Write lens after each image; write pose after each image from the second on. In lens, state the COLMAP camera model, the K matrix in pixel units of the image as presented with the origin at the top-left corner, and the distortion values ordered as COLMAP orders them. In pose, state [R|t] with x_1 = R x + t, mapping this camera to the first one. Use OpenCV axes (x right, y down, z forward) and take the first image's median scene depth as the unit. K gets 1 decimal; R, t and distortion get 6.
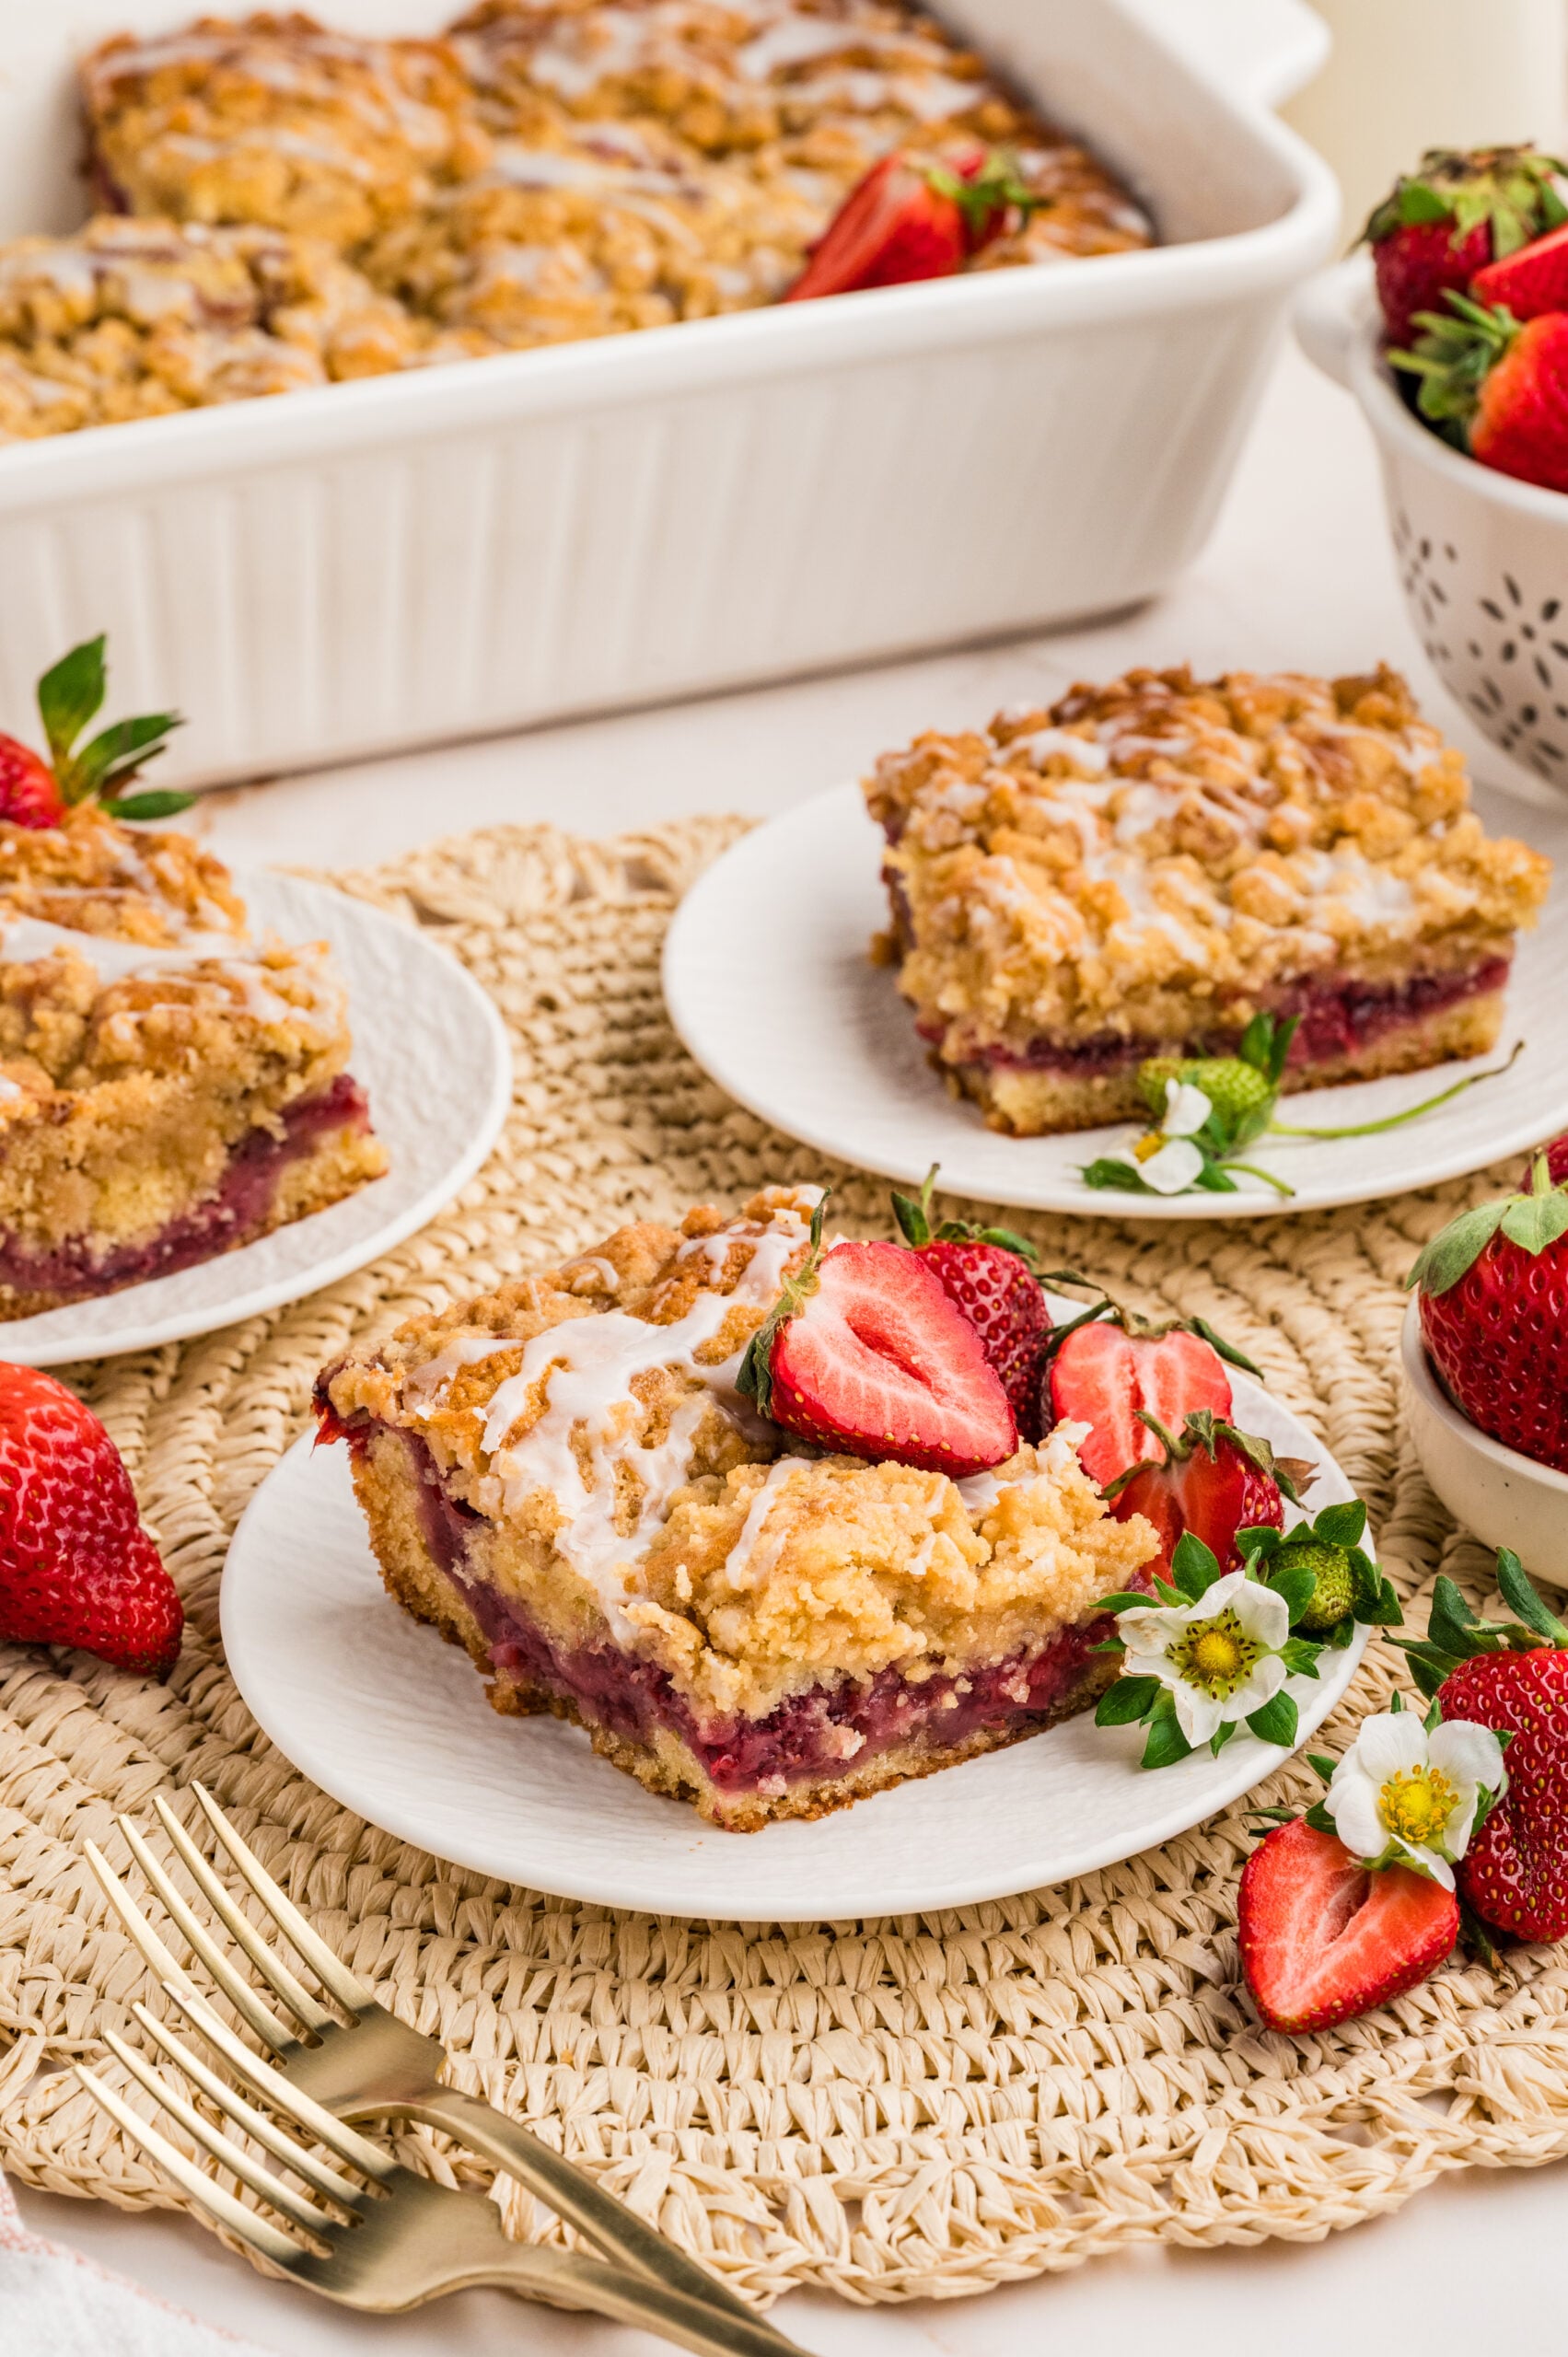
lens RADIAL K [[8543.4, 0, 786.8], [0, 8543.4, 996.9], [0, 0, 1]] dist [0.069305, -2.614801]
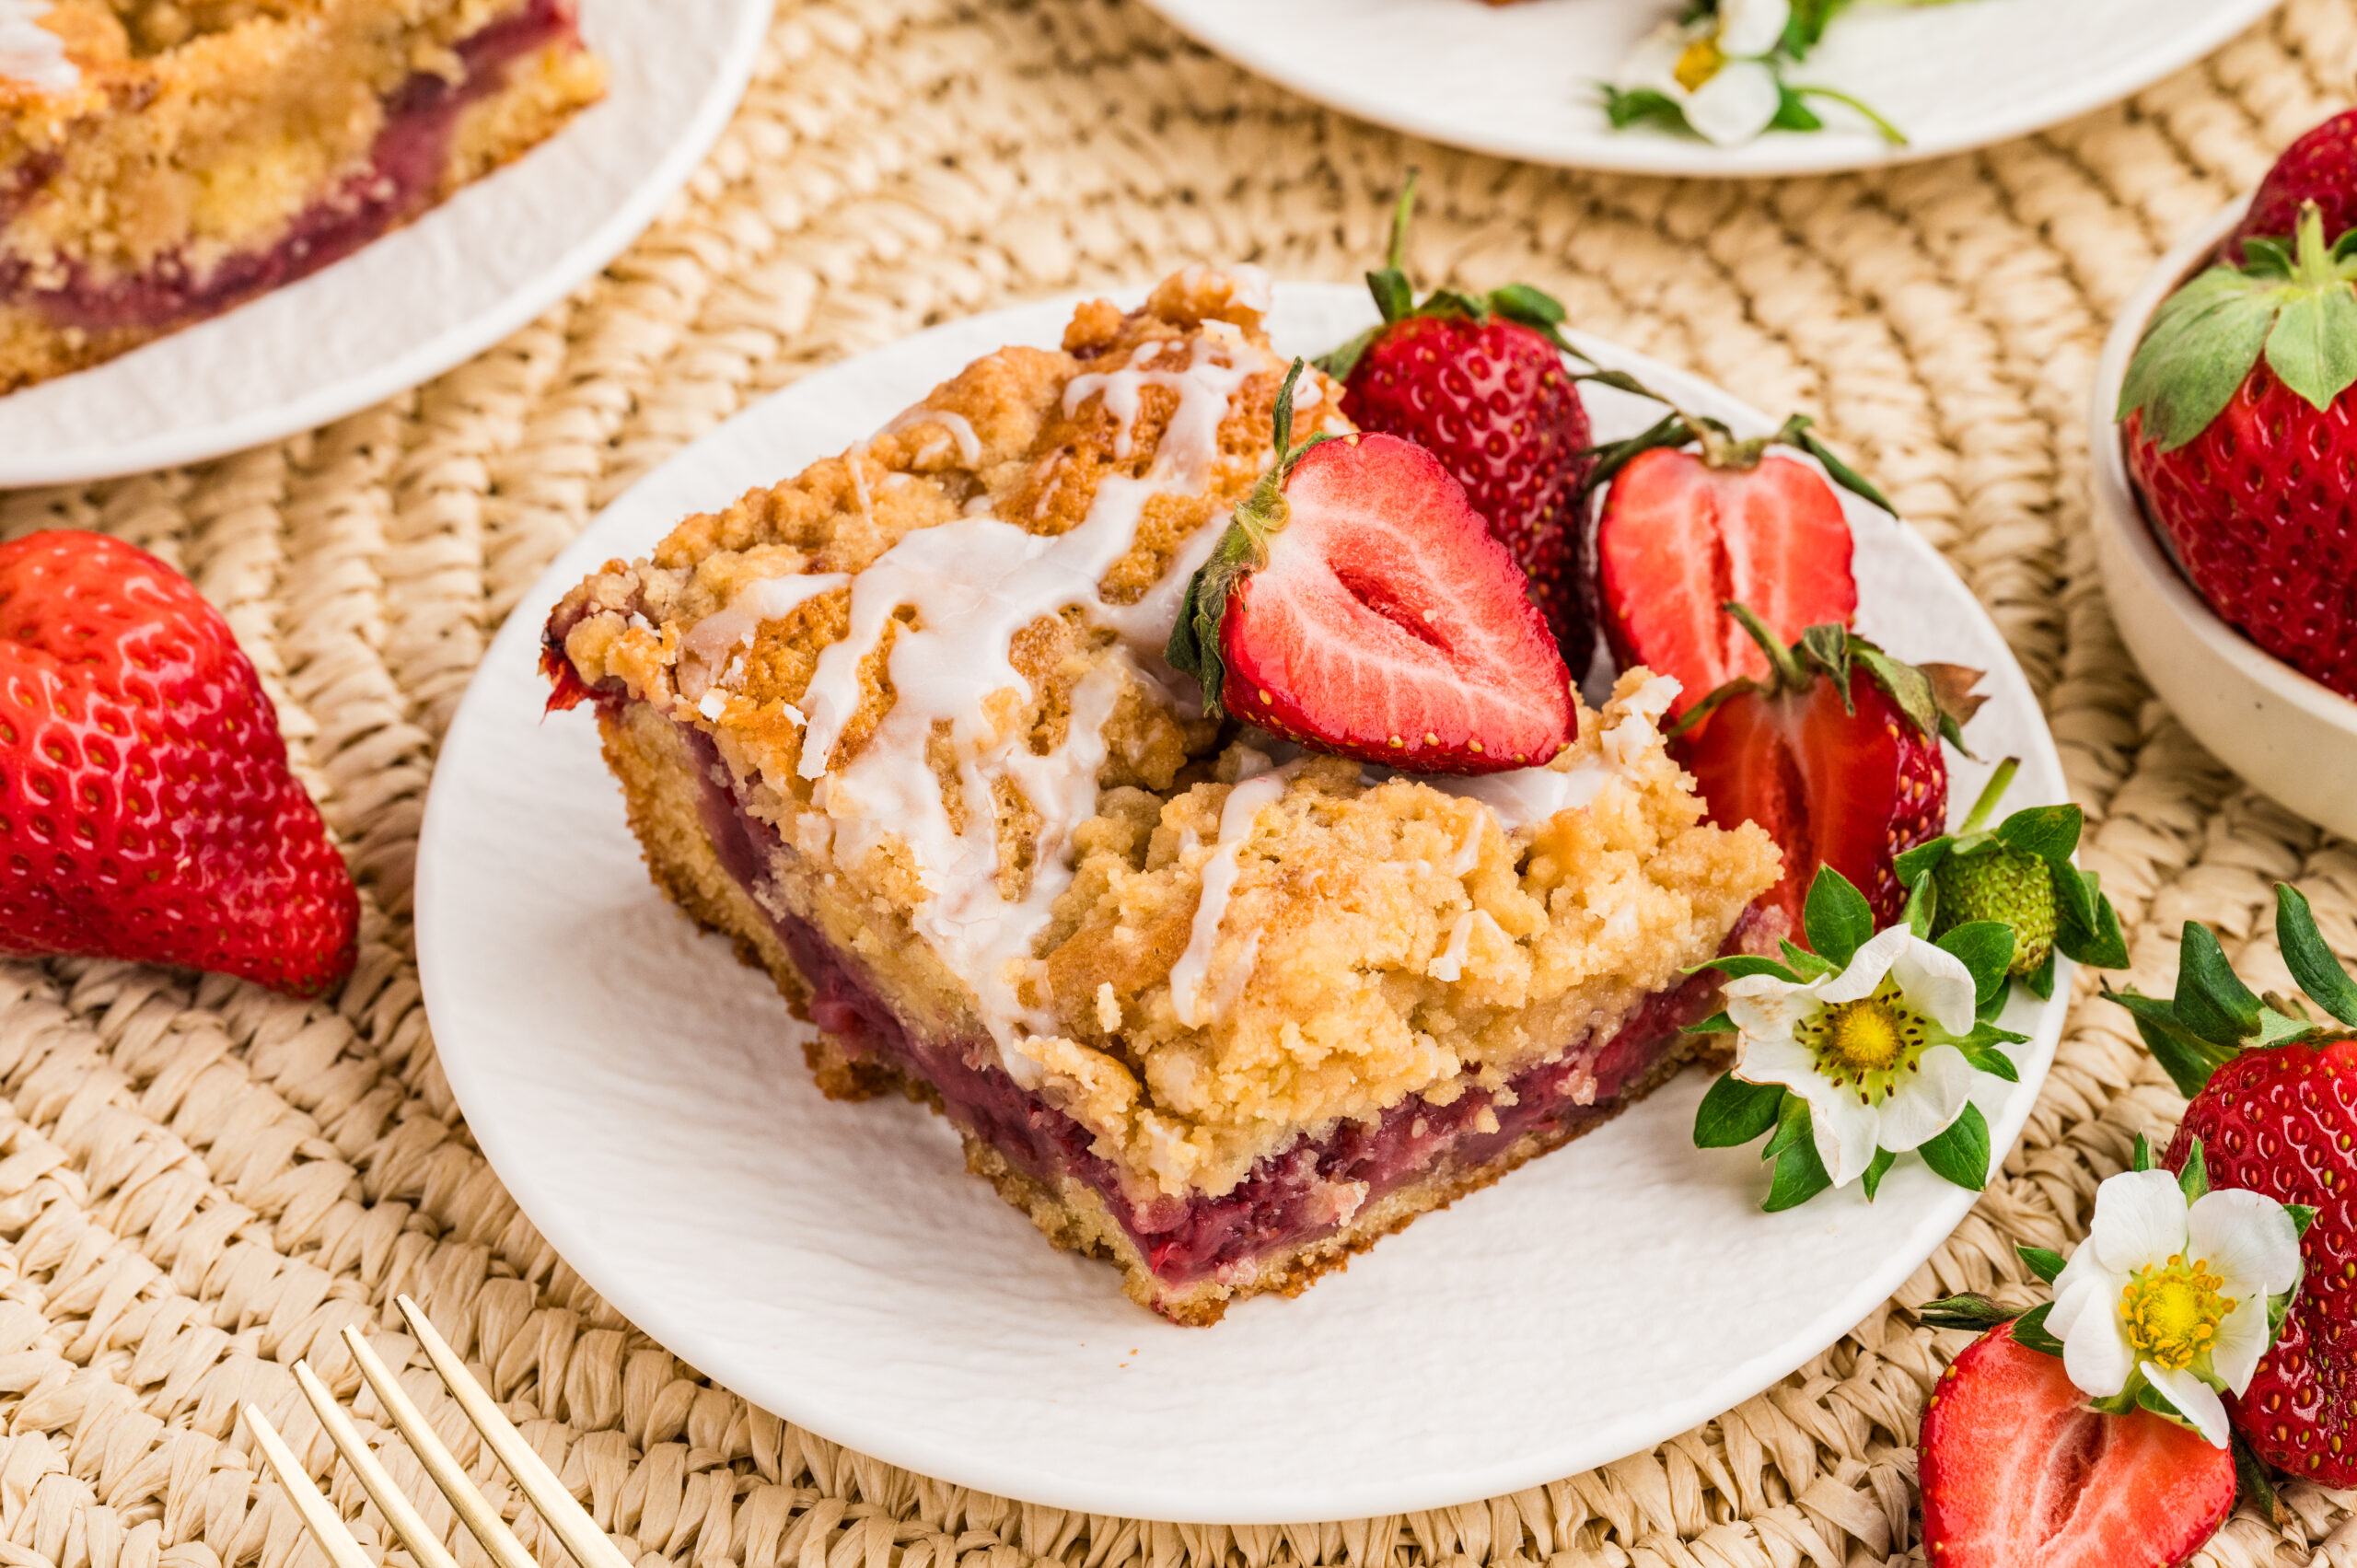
lens RADIAL K [[8325.1, 0, 1230.7], [0, 8325.1, 1011.3], [0, 0, 1]] dist [-0.049097, 2.137642]
pose [[0.998532, -0.023098, 0.048983, -0.034342], [0.006031, 0.946285, 0.323277, -0.143665], [-0.053820, -0.322507, 0.945036, 0.364935]]
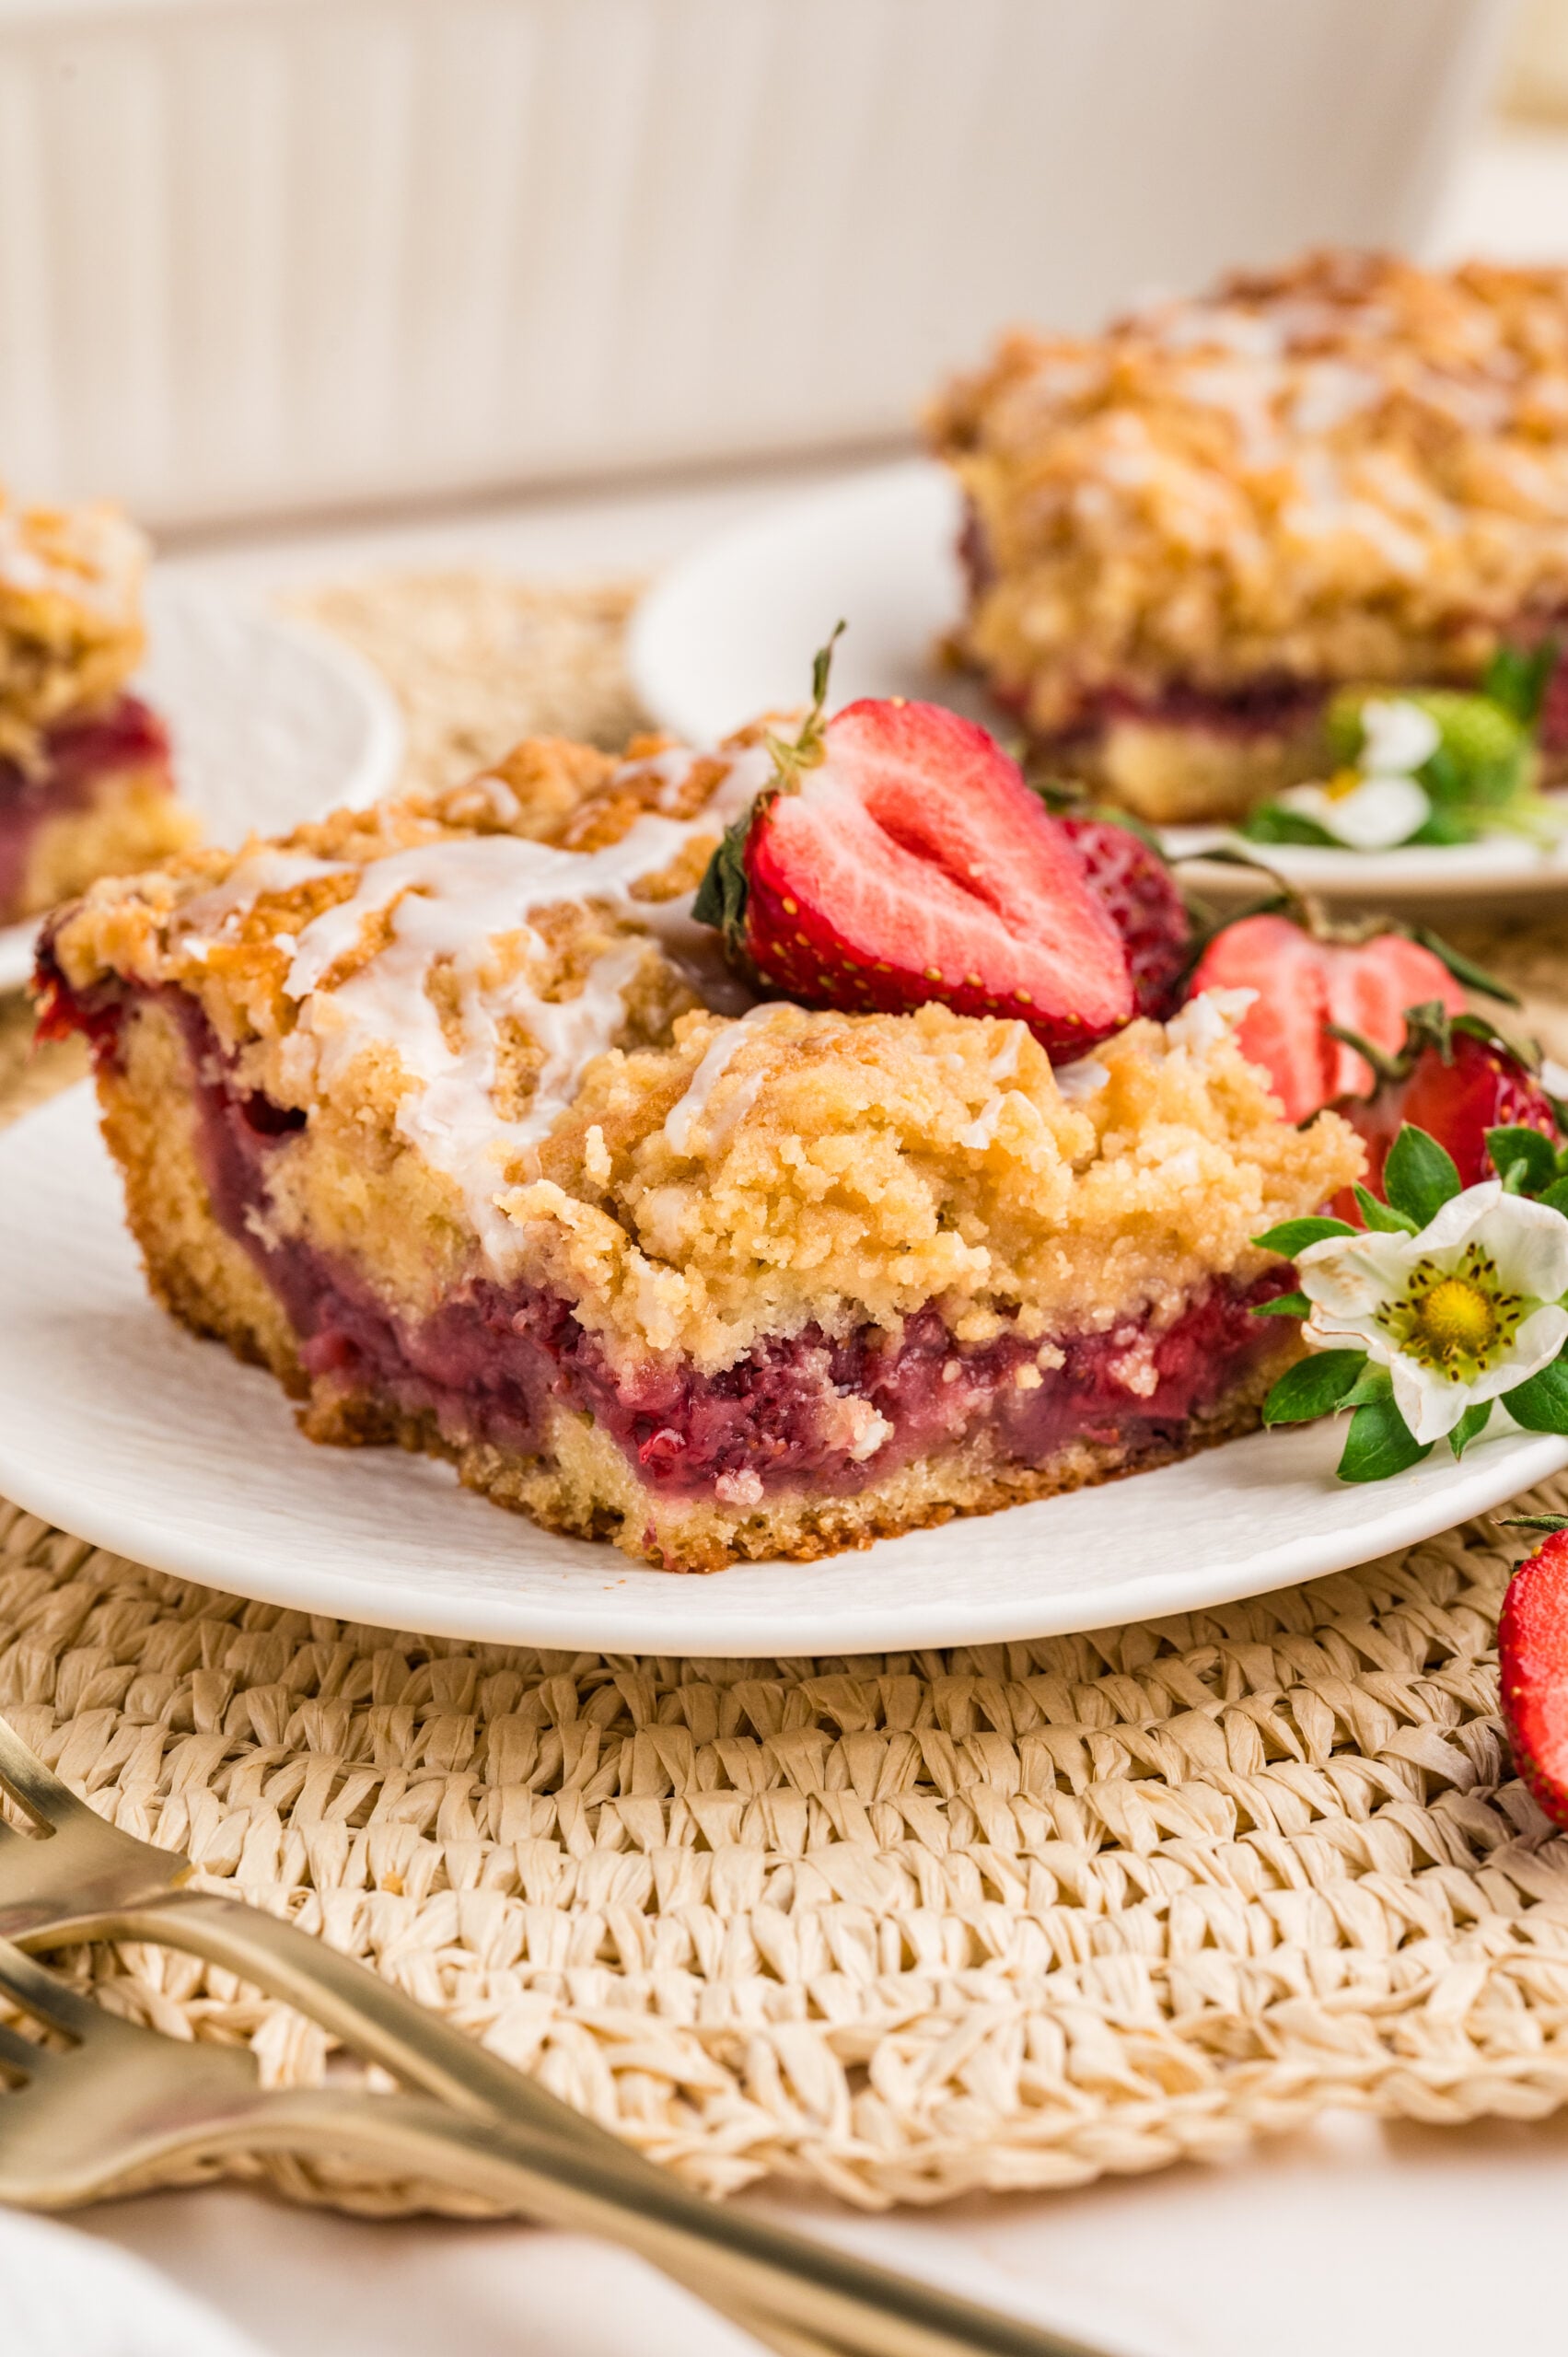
lens RADIAL K [[8543.4, 0, 786.8], [0, 8543.4, 996.9], [0, 0, 1]] dist [0.069305, -2.614801]
pose [[0.999795, 0.001581, -0.020170, 0.013902], [-0.004733, 0.987551, -0.157230, 0.152221], [0.019670, 0.157293, 0.987356, 0.379760]]
